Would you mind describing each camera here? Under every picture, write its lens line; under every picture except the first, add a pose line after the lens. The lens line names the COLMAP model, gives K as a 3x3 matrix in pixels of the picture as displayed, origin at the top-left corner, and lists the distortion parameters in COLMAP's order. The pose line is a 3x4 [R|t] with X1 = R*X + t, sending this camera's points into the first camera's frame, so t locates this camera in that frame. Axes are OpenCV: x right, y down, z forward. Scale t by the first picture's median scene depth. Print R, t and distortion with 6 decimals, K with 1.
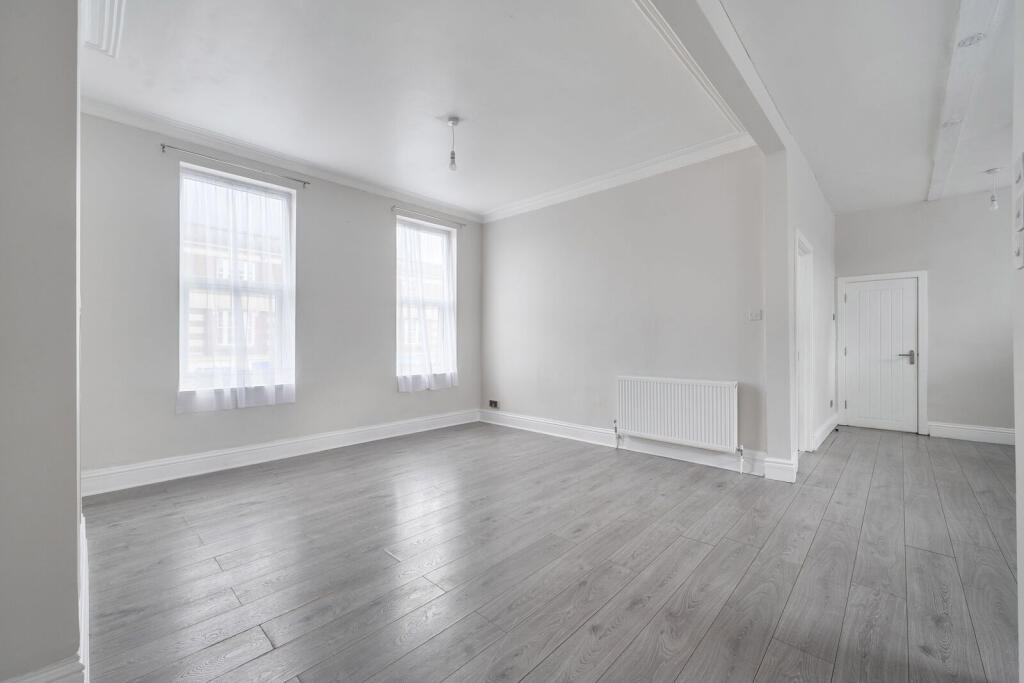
lens RADIAL K [[410.9, 0, 508.2], [0, 410.9, 340.0], [0, 0, 1]] dist [-0.000433, 0.000001]
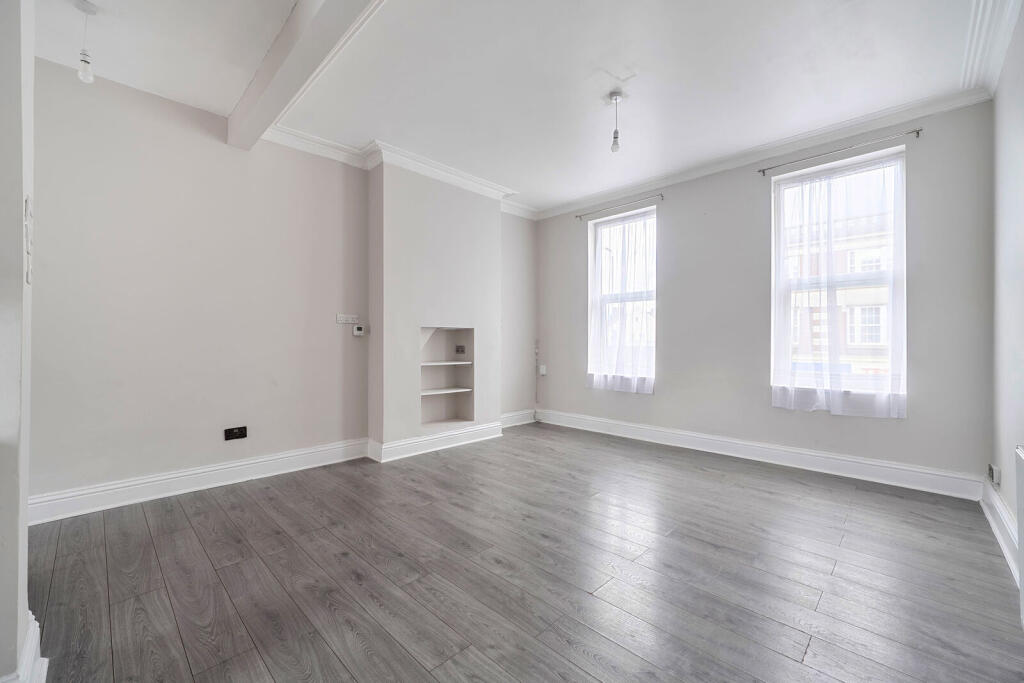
lens RADIAL K [[410.9, 0, 508.2], [0, 410.9, 340.0], [0, 0, 1]] dist [-0.000433, 0.000001]
pose [[-0.020184, -0.000241, -0.999796, 0.656570], [0.002833, 0.999996, -0.000298, 0.000981], [0.999792, -0.002838, -0.020183, 0.663715]]
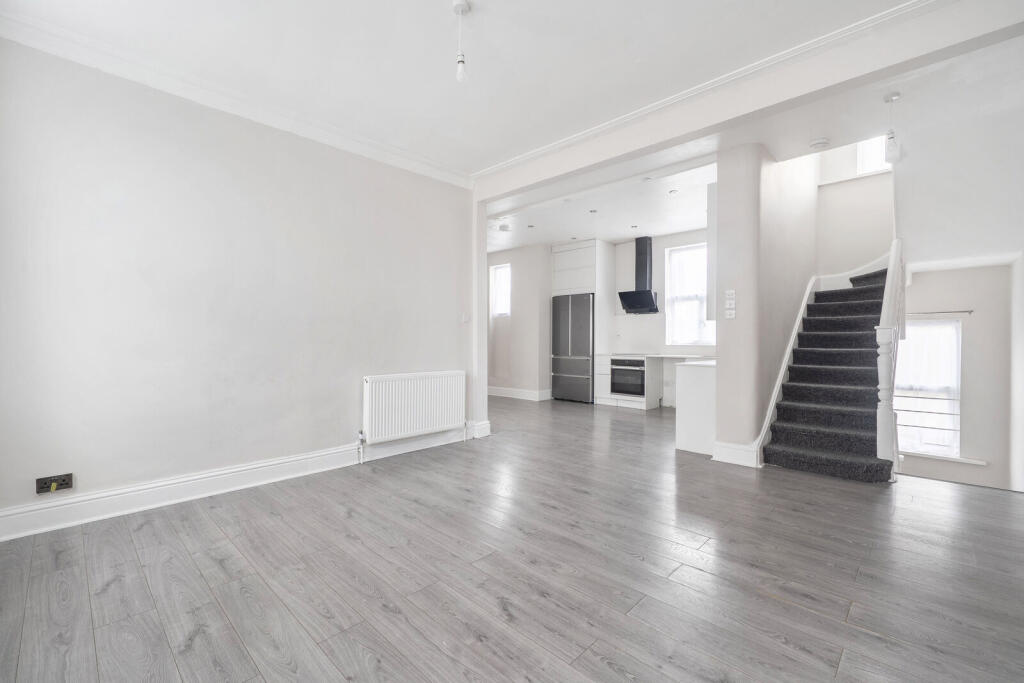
lens RADIAL K [[435.1, 0, 507.8], [0, 435.1, 356.1], [0, 0, 1]] dist [-0.000638, 0.000010]
pose [[0.004959, -0.035551, 0.999356, -0.701300], [-0.002888, 0.999363, 0.035565, 0.011104], [-0.999984, -0.003062, 0.004853, 0.782239]]
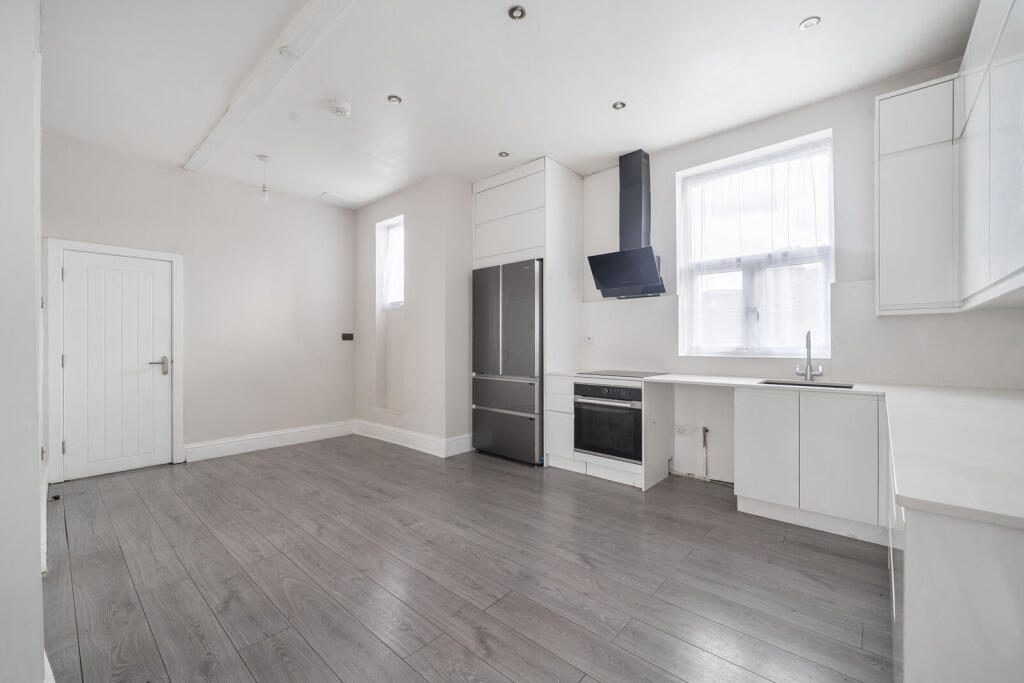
lens RADIAL K [[417.8, 0, 502.1], [0, 417.8, 344.9], [0, 0, 1]] dist [0.029403, -0.000076]
pose [[-0.006891, 0.005067, 0.999963, 0.250625], [-0.002151, 0.999985, -0.005082, 0.009017], [-0.999974, -0.002186, -0.006880, 0.510845]]
